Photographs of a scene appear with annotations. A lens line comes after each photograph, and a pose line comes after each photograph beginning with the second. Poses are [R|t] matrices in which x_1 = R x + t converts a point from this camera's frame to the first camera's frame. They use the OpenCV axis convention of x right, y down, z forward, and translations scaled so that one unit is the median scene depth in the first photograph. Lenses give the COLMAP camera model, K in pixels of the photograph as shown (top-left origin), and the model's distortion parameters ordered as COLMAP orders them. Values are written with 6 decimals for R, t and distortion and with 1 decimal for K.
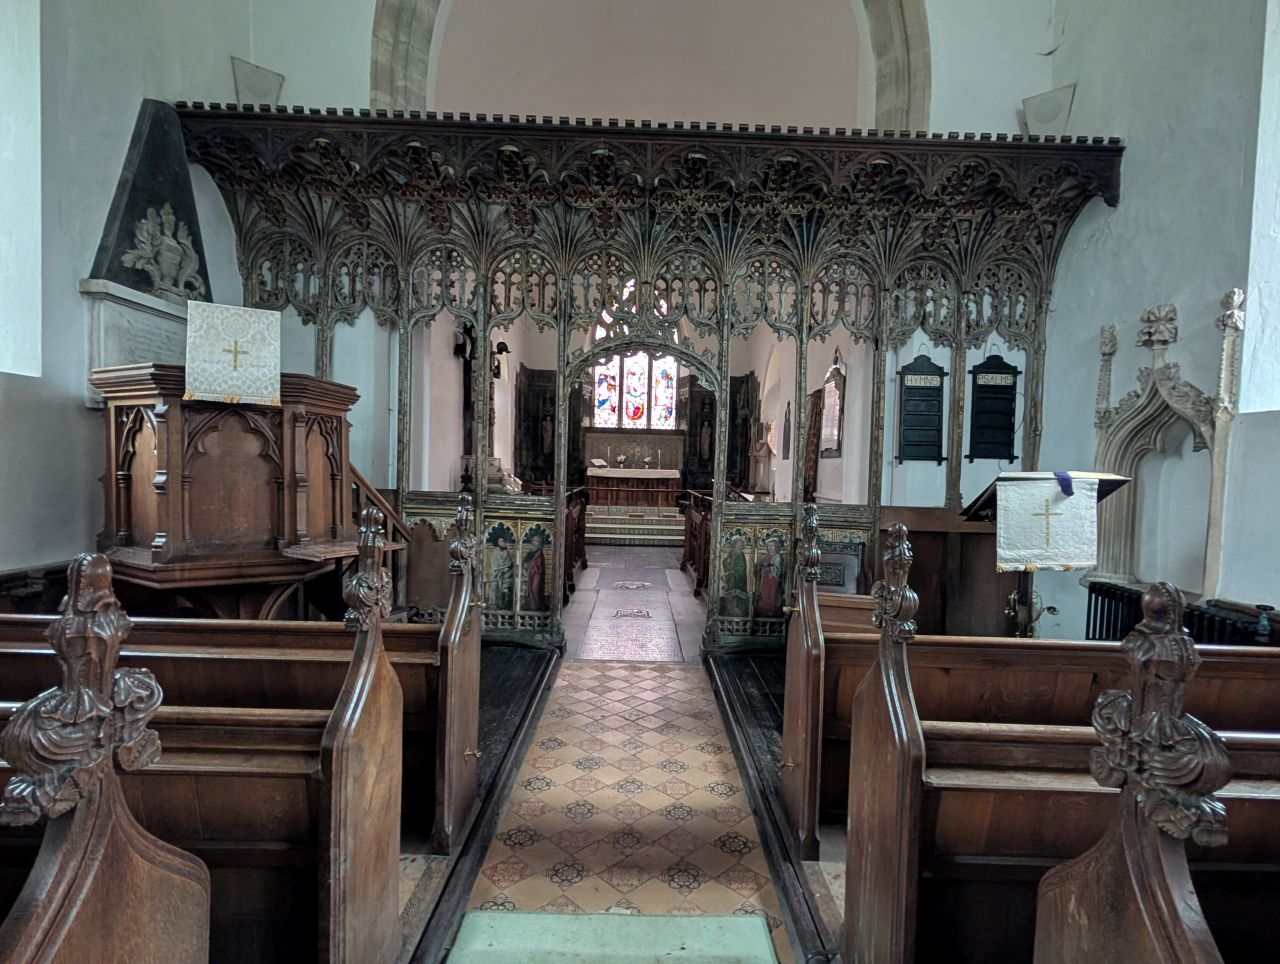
lens RADIAL K [[711.0, 0, 647.3], [0, 711.0, 498.3], [0, 0, 1]] dist [0.003321, 0.000702]
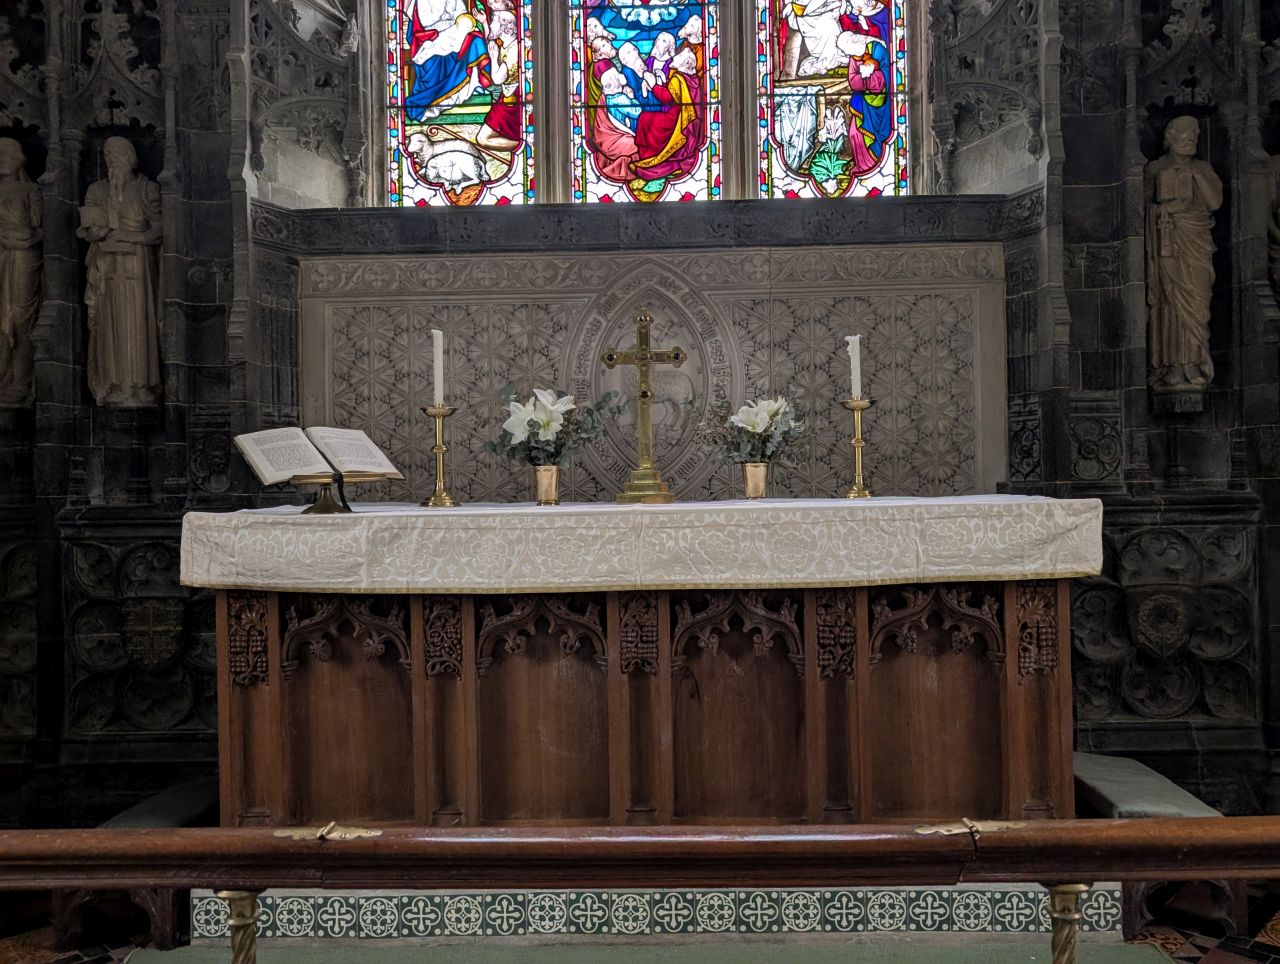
lens RADIAL K [[989.9, 0, 650.9], [0, 989.9, 483.6], [0, 0, 1]] dist [0.009928, -0.008561]
pose [[0.998461, -0.042679, -0.035405, -0.031602], [0.040906, 0.997942, -0.049388, -0.089509], [0.037440, 0.047864, 0.998152, 2.080443]]
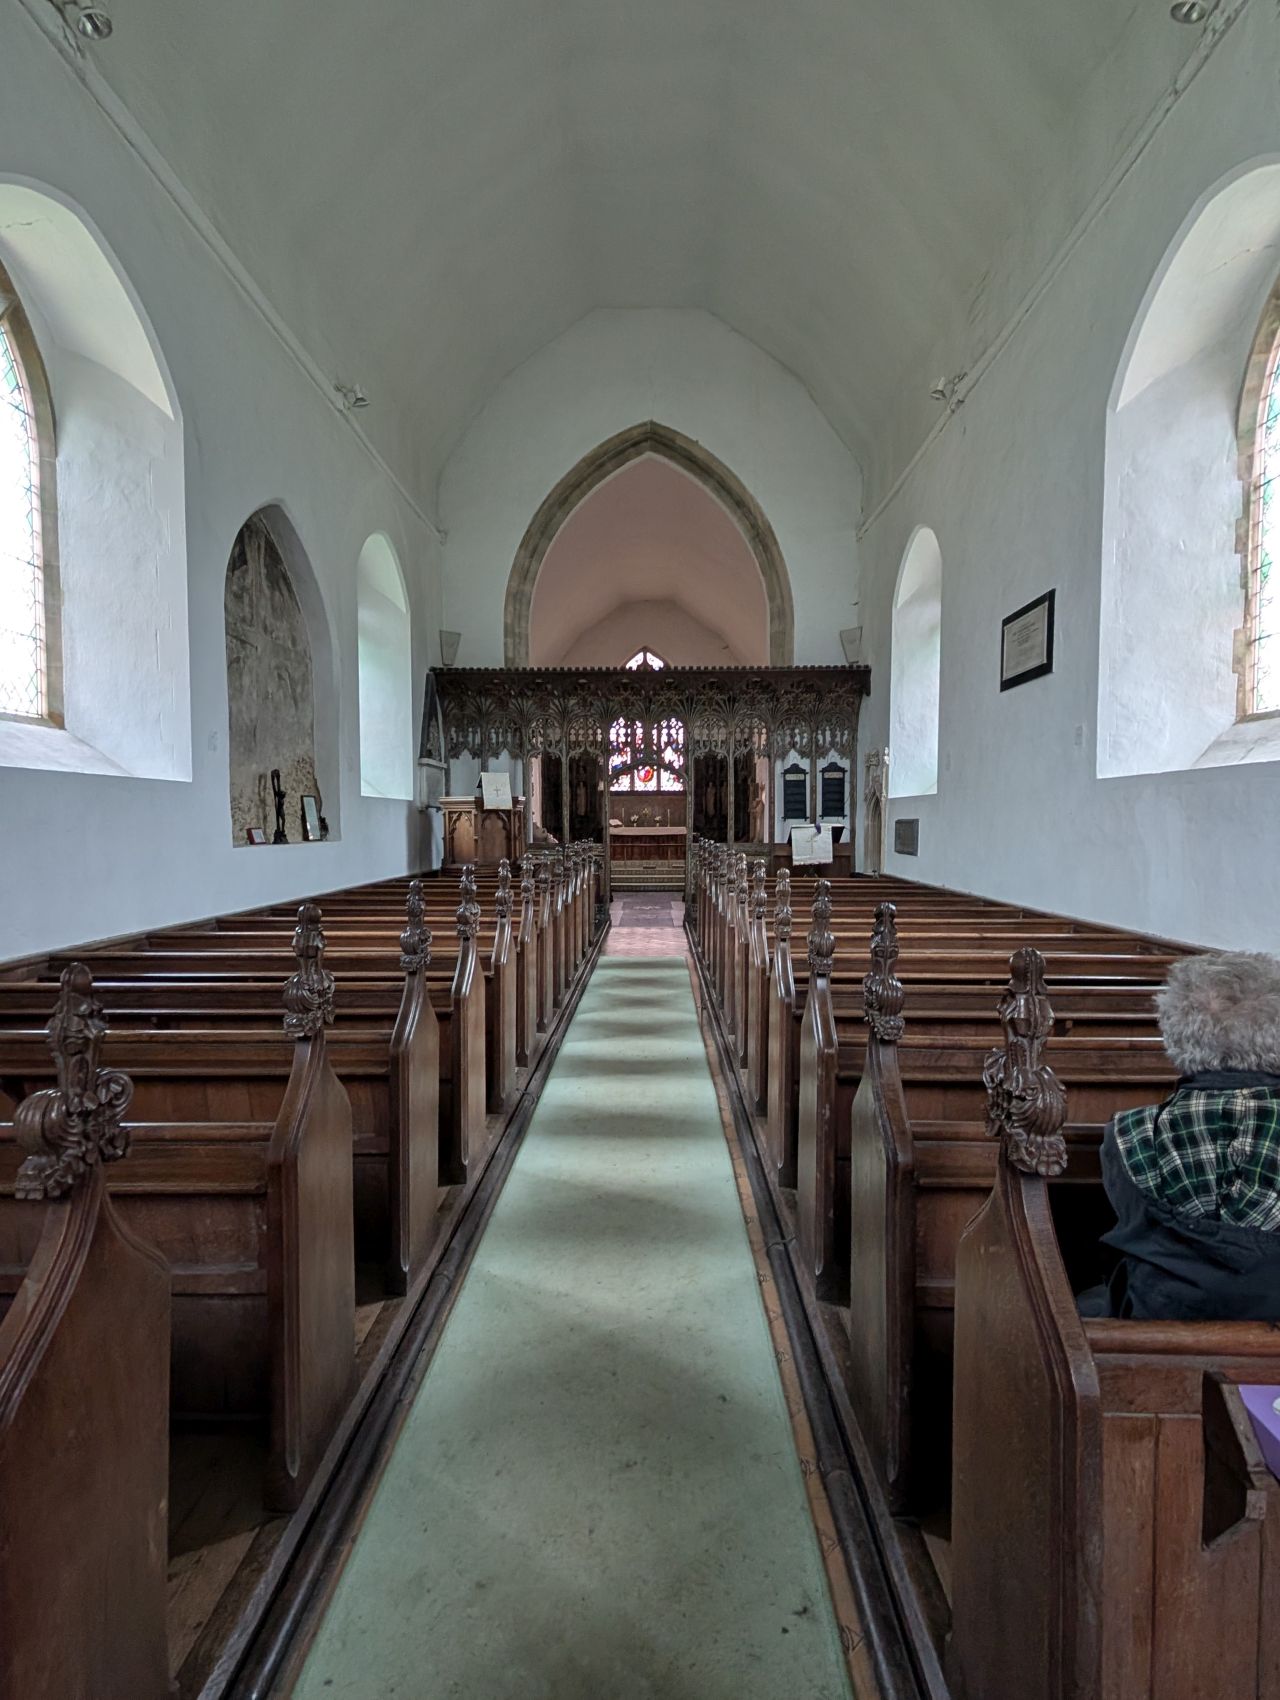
lens RADIAL K [[944.3, 0, 640.0], [0, 944.3, 850.0], [0, 0, 1]] dist [0.003321, 0.000702]
pose [[0.999157, -0.030175, -0.027848, 0.028985], [0.029729, 0.999425, -0.016317, 0.045654], [0.028324, 0.015475, 0.999479, -1.190242]]
